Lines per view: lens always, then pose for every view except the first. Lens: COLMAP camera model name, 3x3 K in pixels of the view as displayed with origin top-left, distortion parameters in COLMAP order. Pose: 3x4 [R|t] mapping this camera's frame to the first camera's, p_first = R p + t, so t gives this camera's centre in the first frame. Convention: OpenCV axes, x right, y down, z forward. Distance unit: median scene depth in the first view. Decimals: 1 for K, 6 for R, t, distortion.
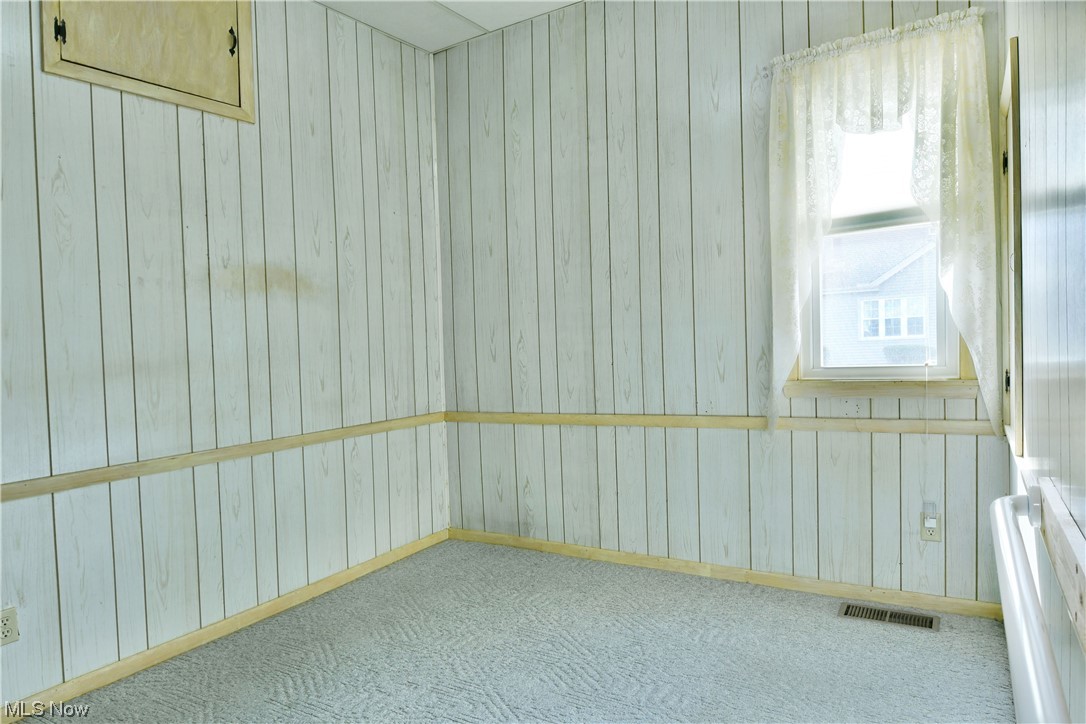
lens RADIAL K [[674.3, 0, 543.1], [0, 674.3, 354.1], [0, 0, 1]] dist [-0.005400, -0.004601]
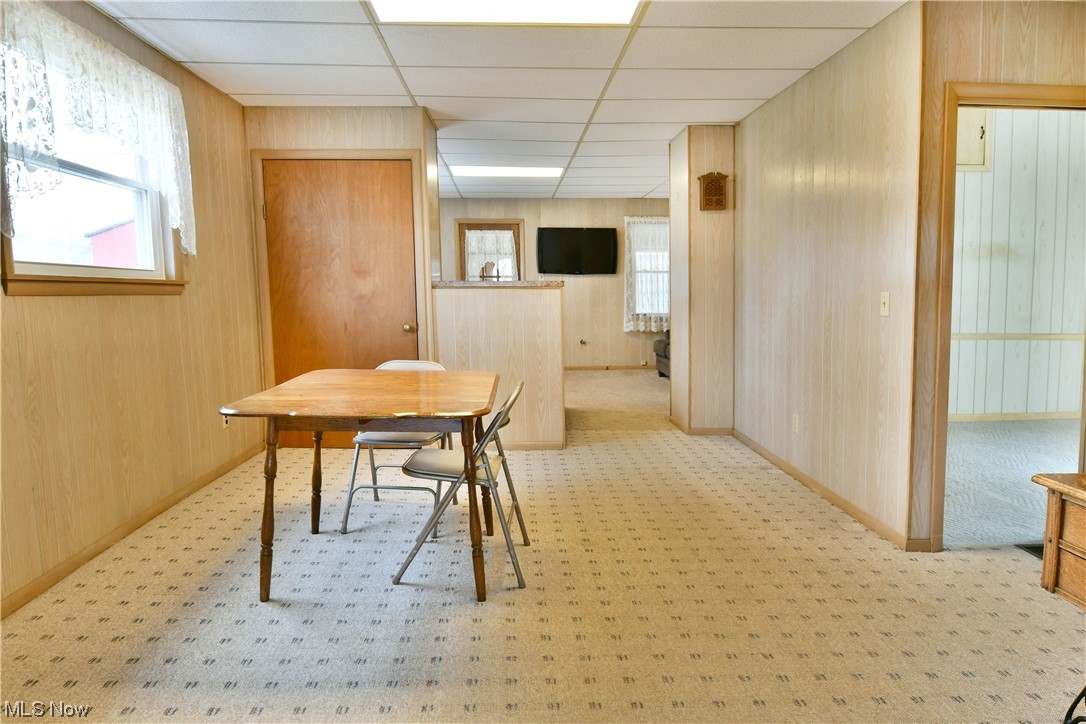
lens RADIAL K [[691.6, 0, 543.8], [0, 691.6, 359.2], [0, 0, 1]] dist [-0.038063, -0.001980]
pose [[0.569338, 0.094320, -0.816675, 0.466208], [-0.030951, 0.995152, 0.093355, 0.053102], [0.821520, -0.027873, 0.569497, -1.143730]]
